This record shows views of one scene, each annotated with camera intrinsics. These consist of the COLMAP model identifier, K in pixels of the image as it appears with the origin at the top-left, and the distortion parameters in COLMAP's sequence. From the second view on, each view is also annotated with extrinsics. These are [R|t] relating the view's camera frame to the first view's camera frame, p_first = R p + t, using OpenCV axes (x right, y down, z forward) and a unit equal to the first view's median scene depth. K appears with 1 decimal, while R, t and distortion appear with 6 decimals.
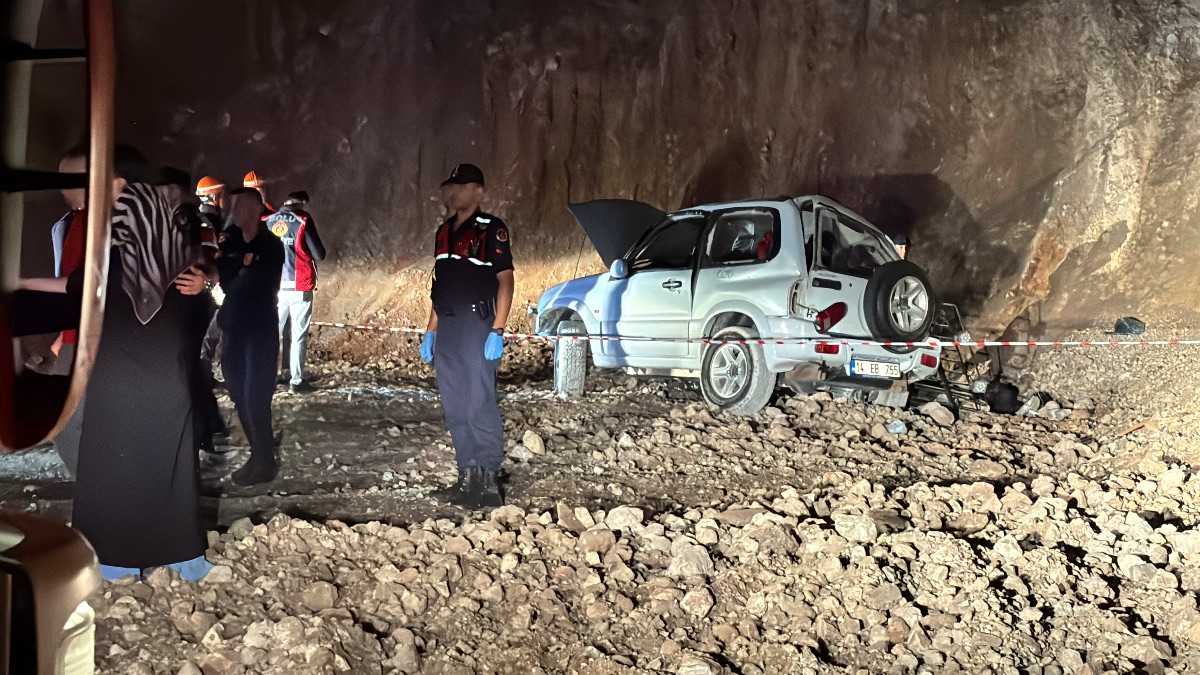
lens RADIAL K [[2353.7, 0, 600.0], [0, 2353.7, 337.5], [0, 0, 1]] dist [0.232522, -0.150226]
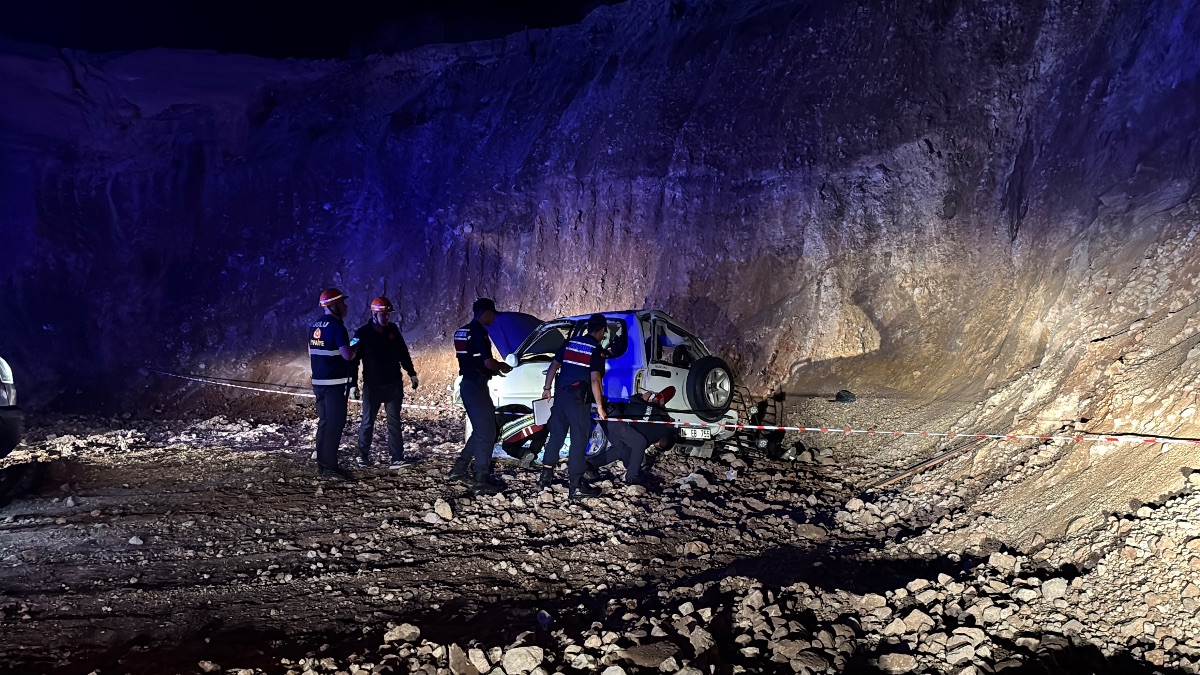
lens RADIAL K [[1179.0, 0, 593.2], [0, 1179.0, 339.0], [0, 0, 1]] dist [0.209706, -0.662659]
pose [[0.996758, 0.001513, 0.080442, -0.000033], [0.001275, 0.999401, -0.034592, -0.018092], [-0.080447, 0.034583, 0.996159, 0.294266]]
